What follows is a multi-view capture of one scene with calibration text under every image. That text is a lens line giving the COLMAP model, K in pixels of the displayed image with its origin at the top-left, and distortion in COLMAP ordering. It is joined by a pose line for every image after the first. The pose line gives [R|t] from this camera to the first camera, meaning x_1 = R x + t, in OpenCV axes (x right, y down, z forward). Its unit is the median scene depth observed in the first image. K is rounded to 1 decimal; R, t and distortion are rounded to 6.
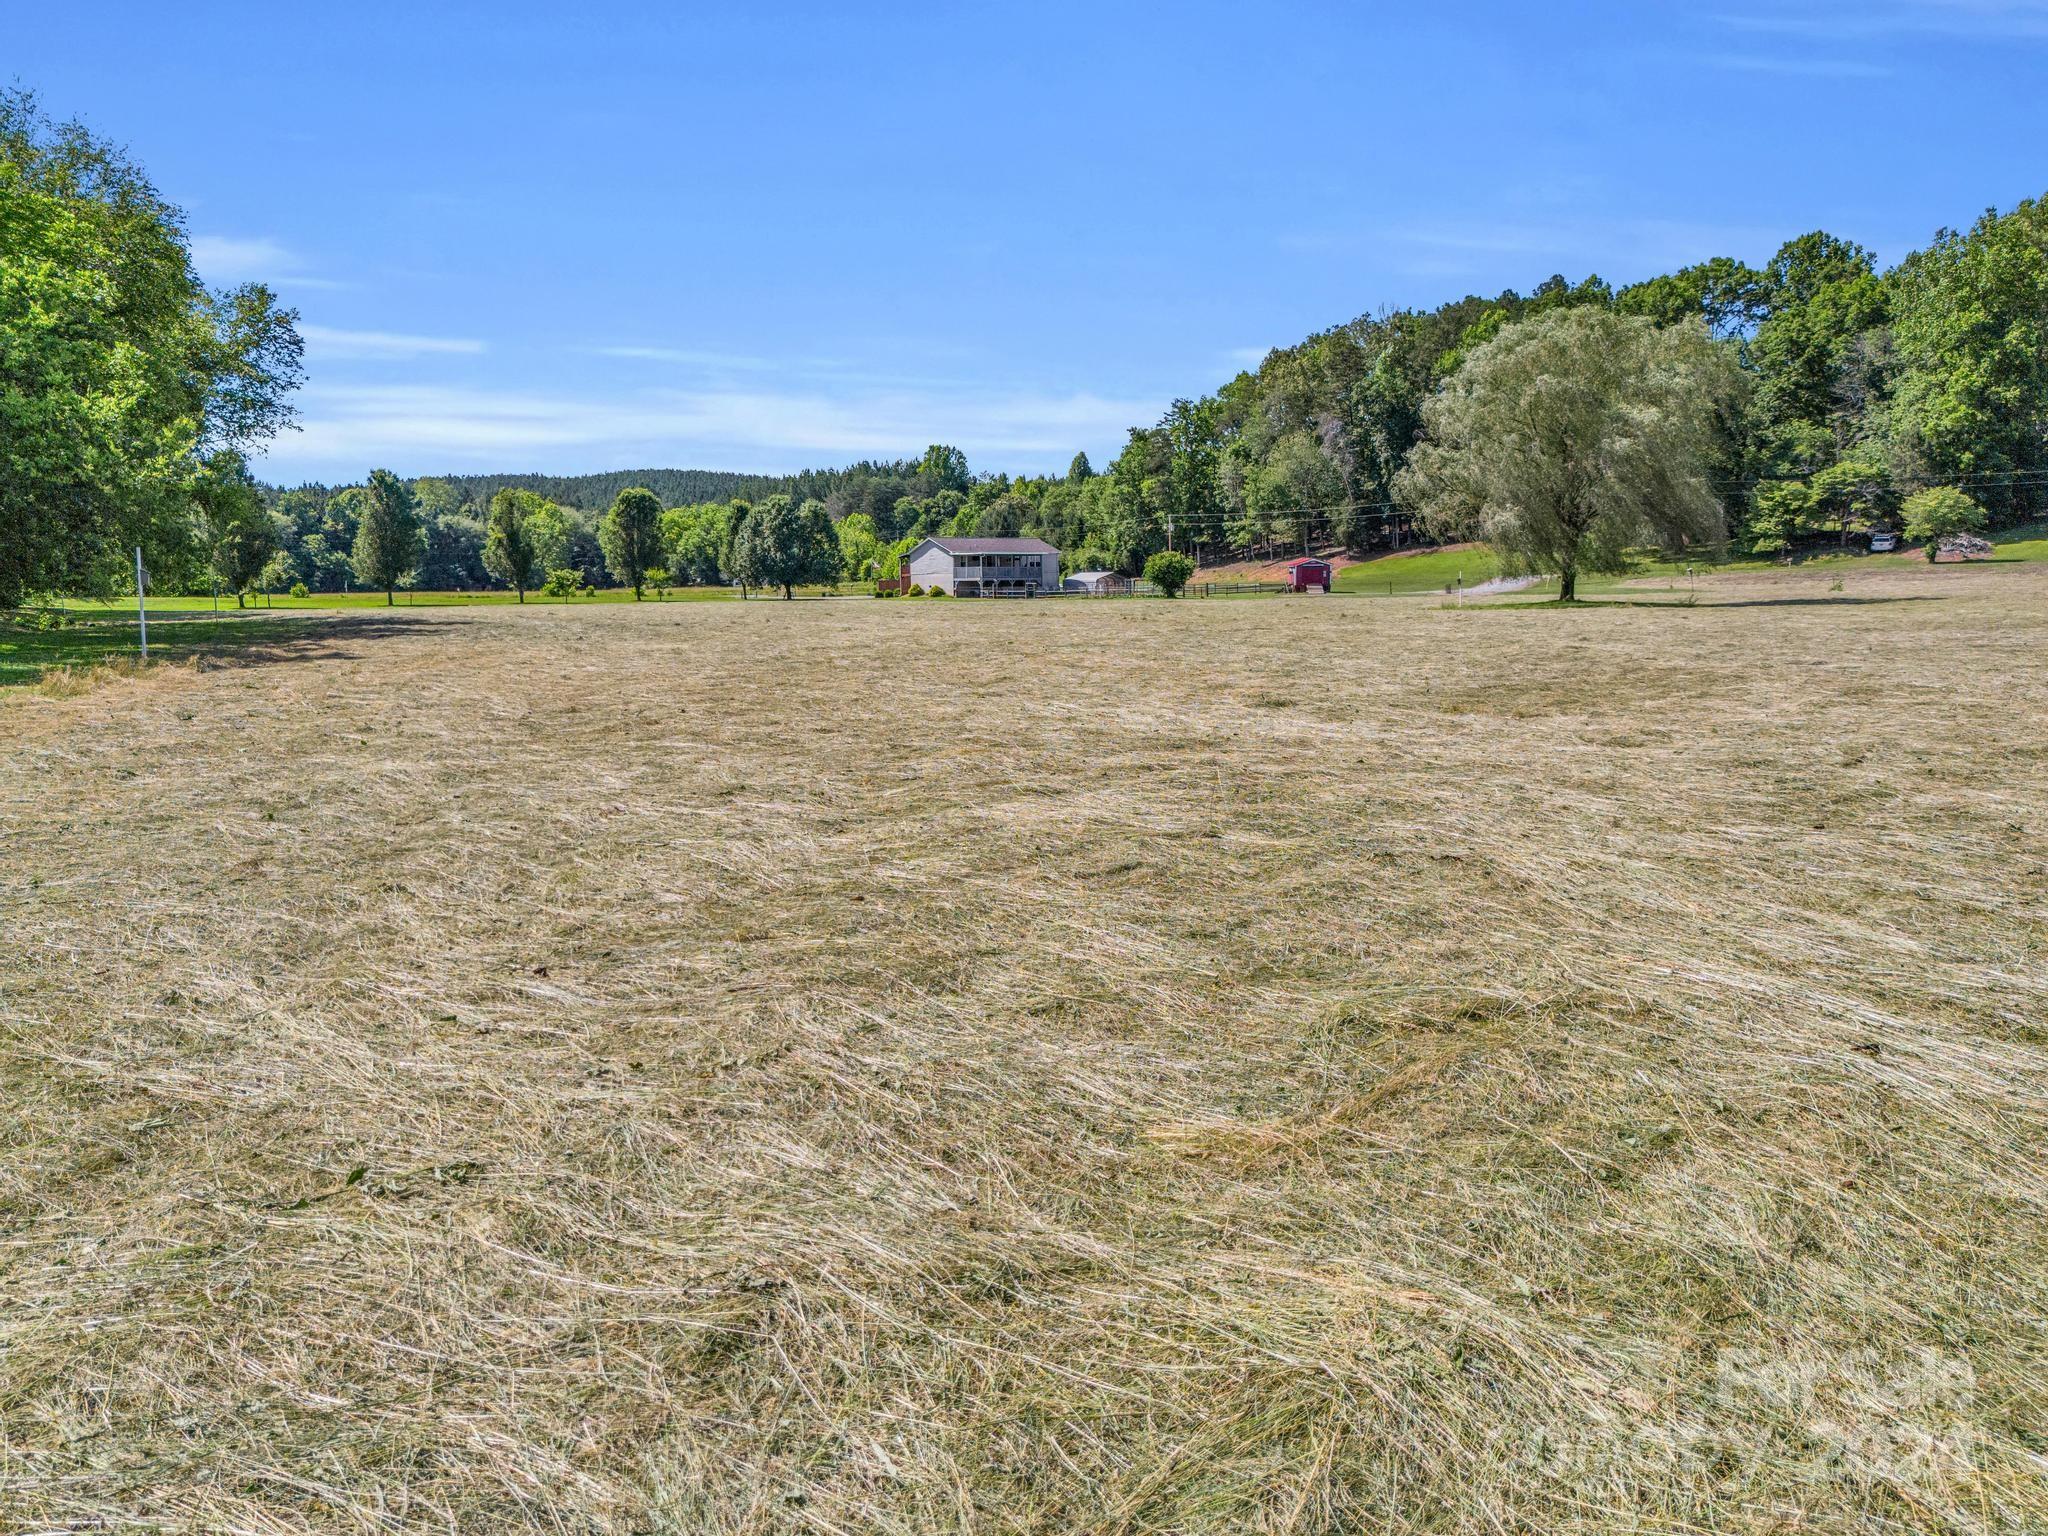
lens RADIAL K [[1581.6, 0, 1038.3], [0, 1581.6, 735.0], [0, 0, 1]] dist [0.117895, -0.151366]
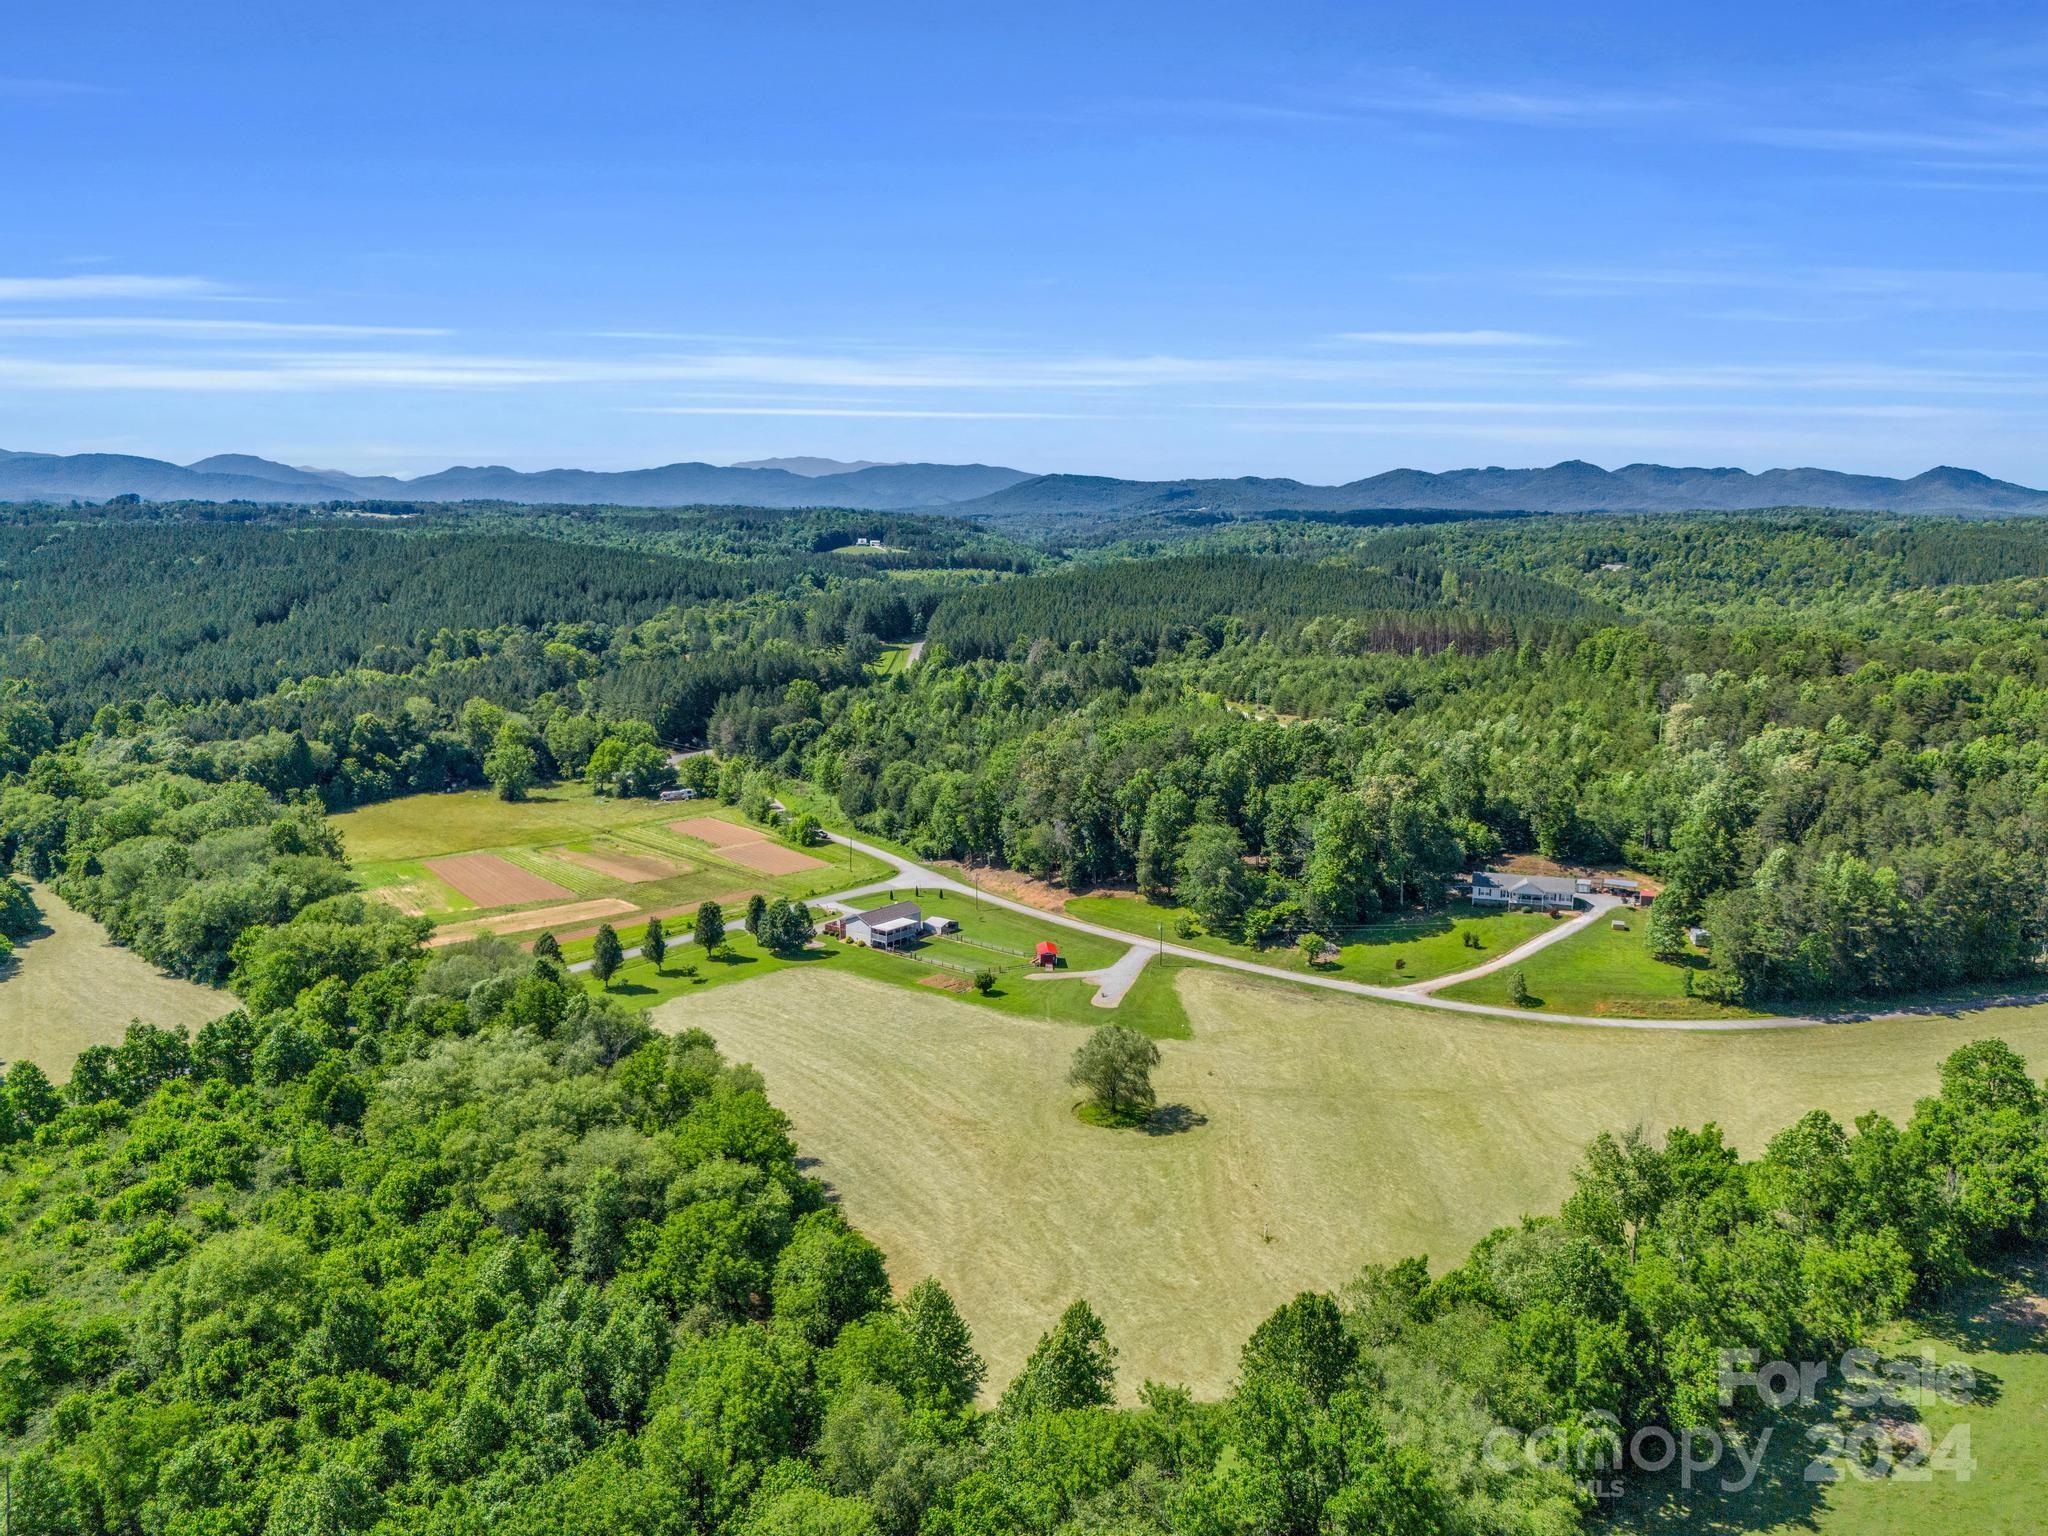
lens RADIAL K [[1581.6, 0, 1038.3], [0, 1581.6, 735.0], [0, 0, 1]] dist [0.117895, -0.151366]
pose [[0.988608, -0.003938, 0.150464, -0.105666], [-0.003420, 0.998812, 0.048611, -0.329229], [-0.150476, -0.048572, 0.987420, -0.712567]]
